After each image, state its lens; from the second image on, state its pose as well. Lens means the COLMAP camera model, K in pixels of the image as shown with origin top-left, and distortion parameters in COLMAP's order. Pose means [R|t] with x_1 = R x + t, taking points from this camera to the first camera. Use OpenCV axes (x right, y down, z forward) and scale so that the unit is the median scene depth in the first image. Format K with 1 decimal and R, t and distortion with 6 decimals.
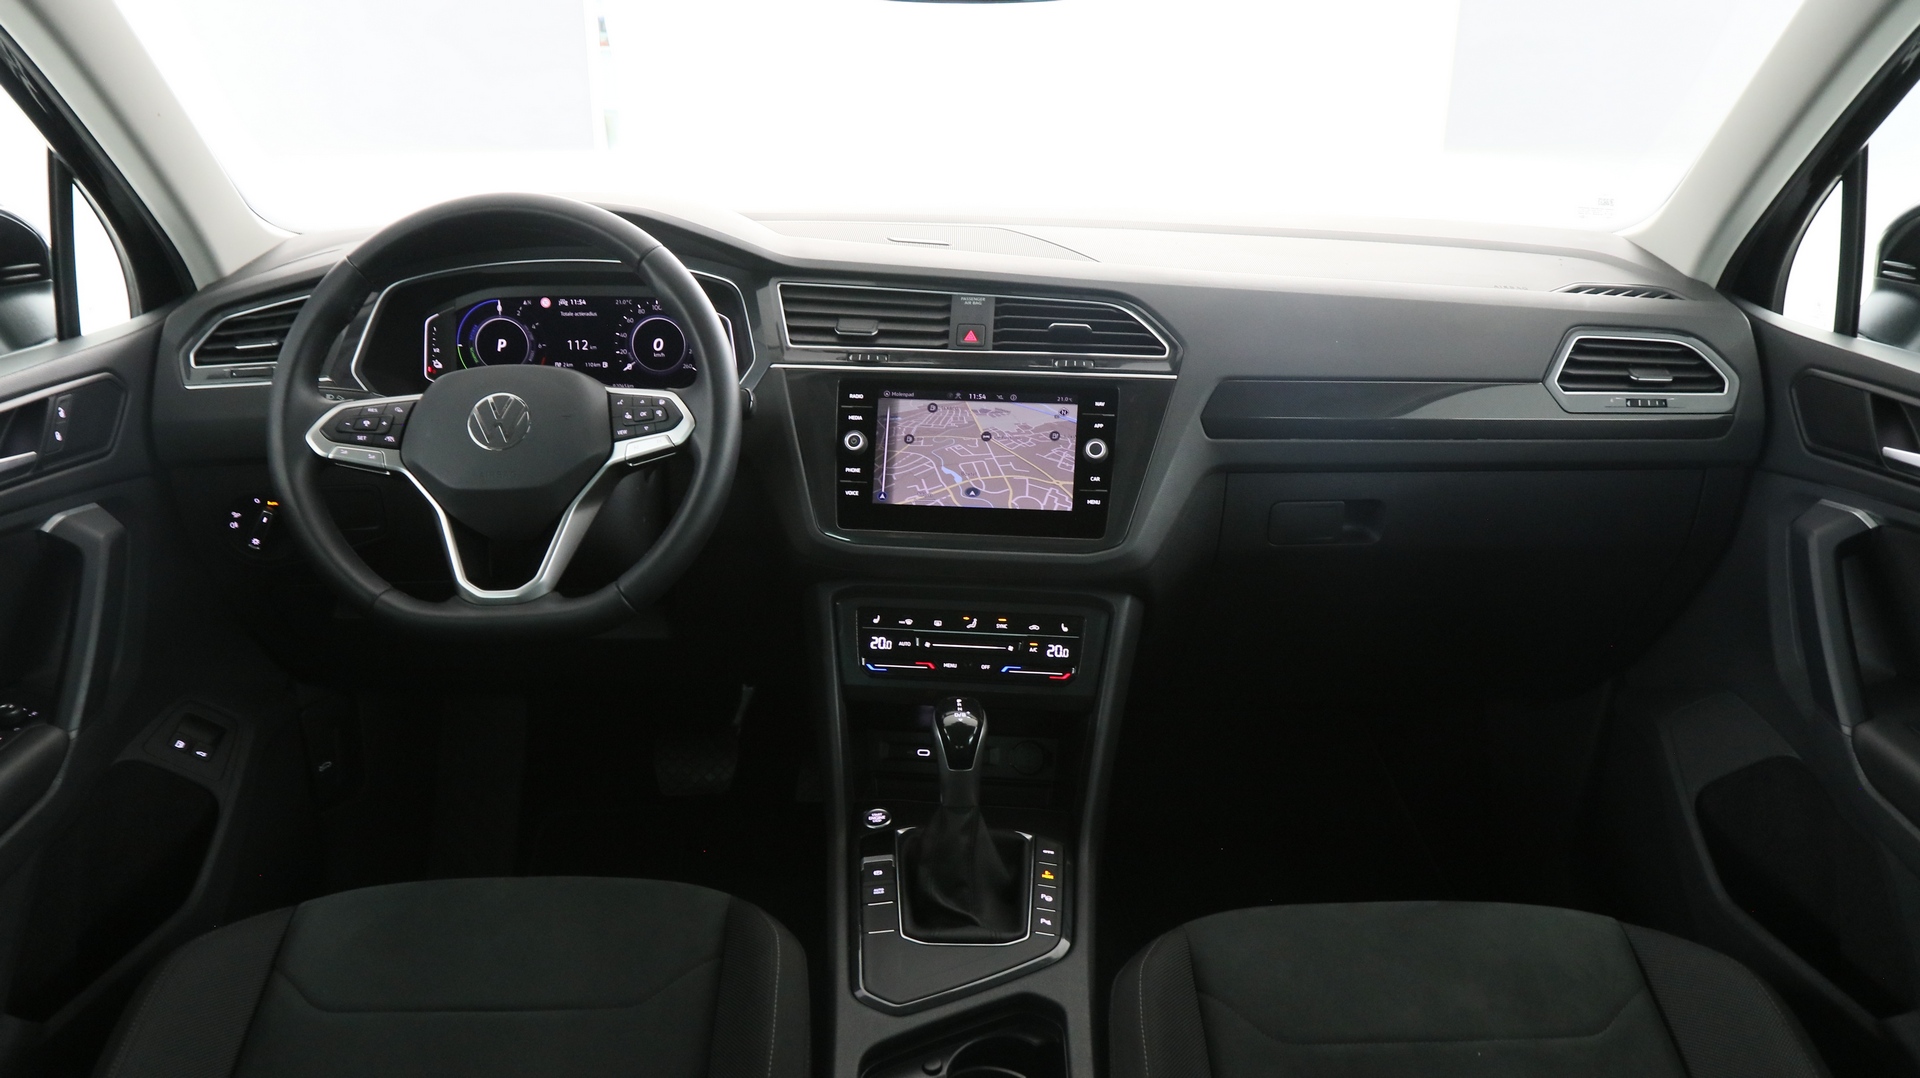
lens RADIAL K [[1476.1, 0, 954.9], [0, 1476.1, 551.6], [0, 0, 1]] dist [-0.007596, 0.002953]
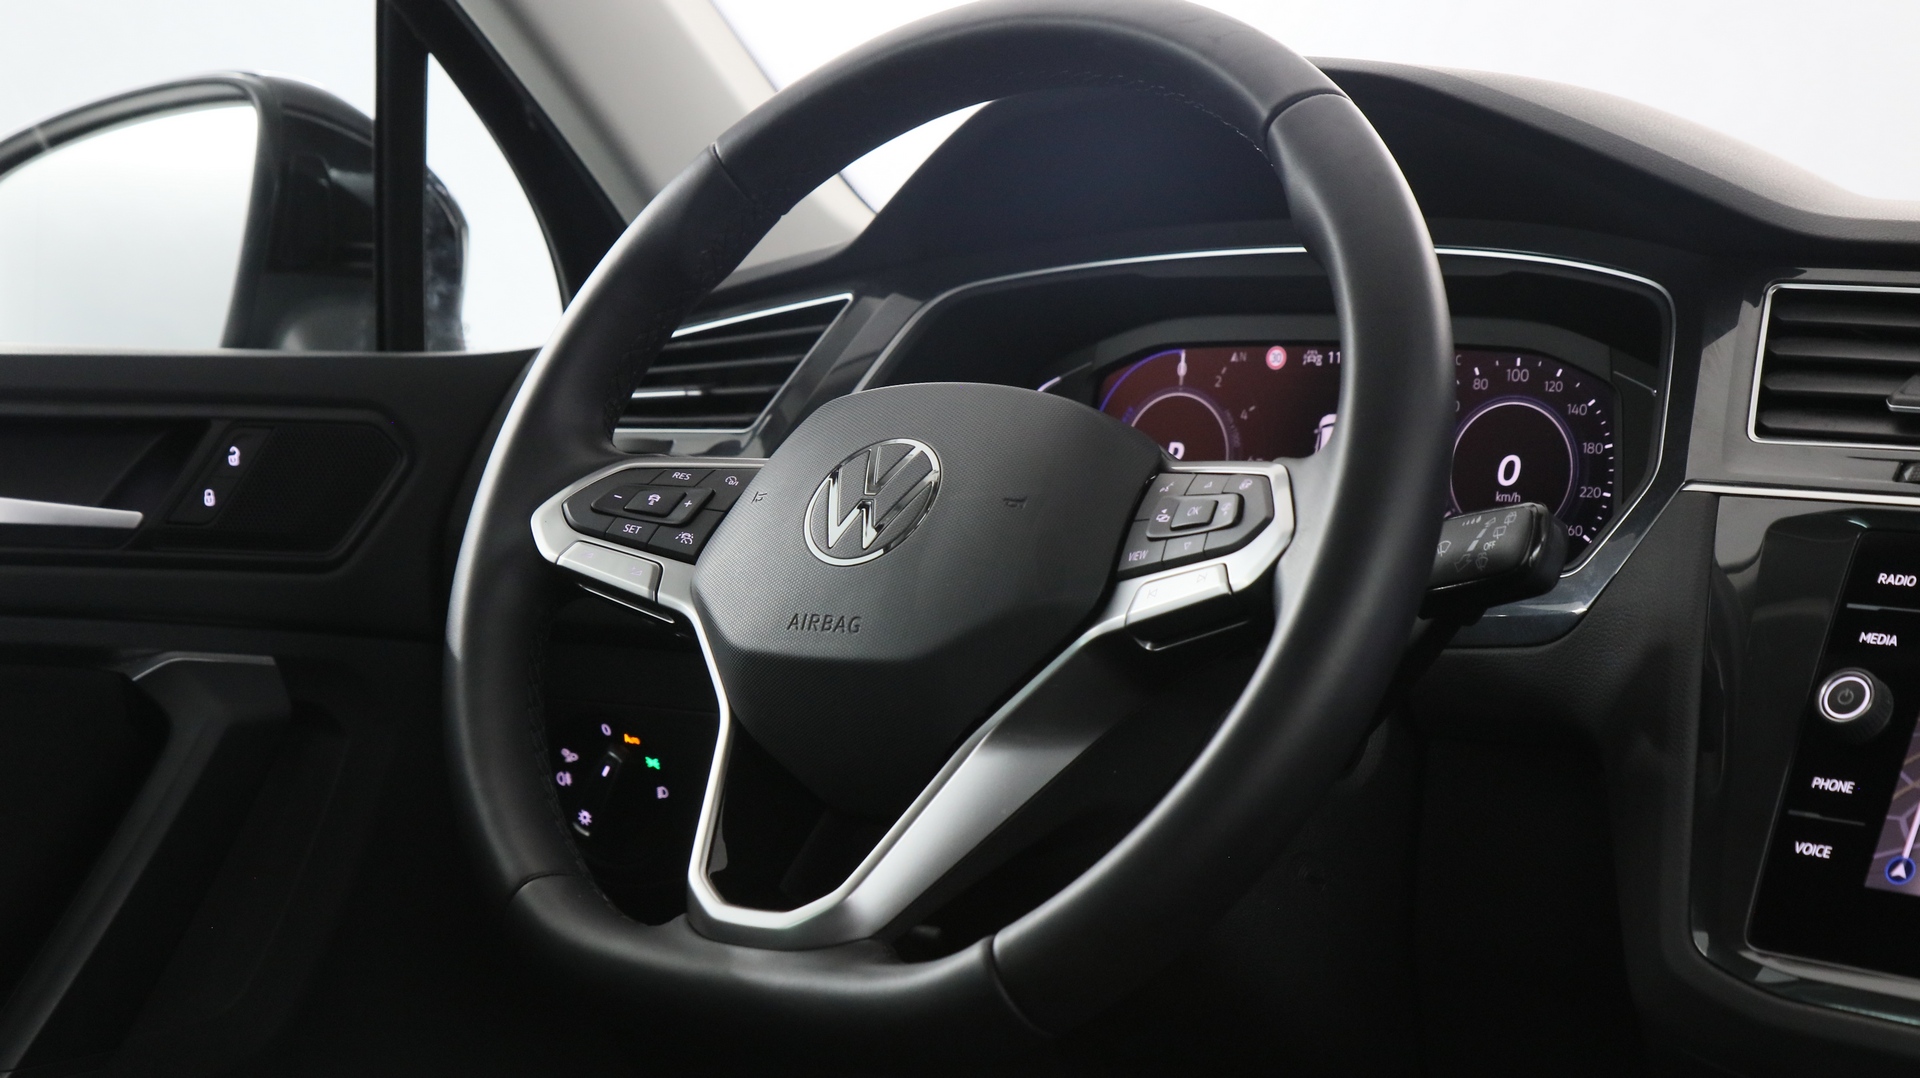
lens RADIAL K [[2932.7, 0, 963.2], [0, 2932.7, 548.2], [0, 0, 1]] dist [-0.002796, 0.000000]
pose [[0.774527, 0.057805, -0.629894, 0.184742], [-0.225190, 0.955771, -0.189186, 0.060022], [0.591098, 0.288376, 0.753288, 0.373512]]
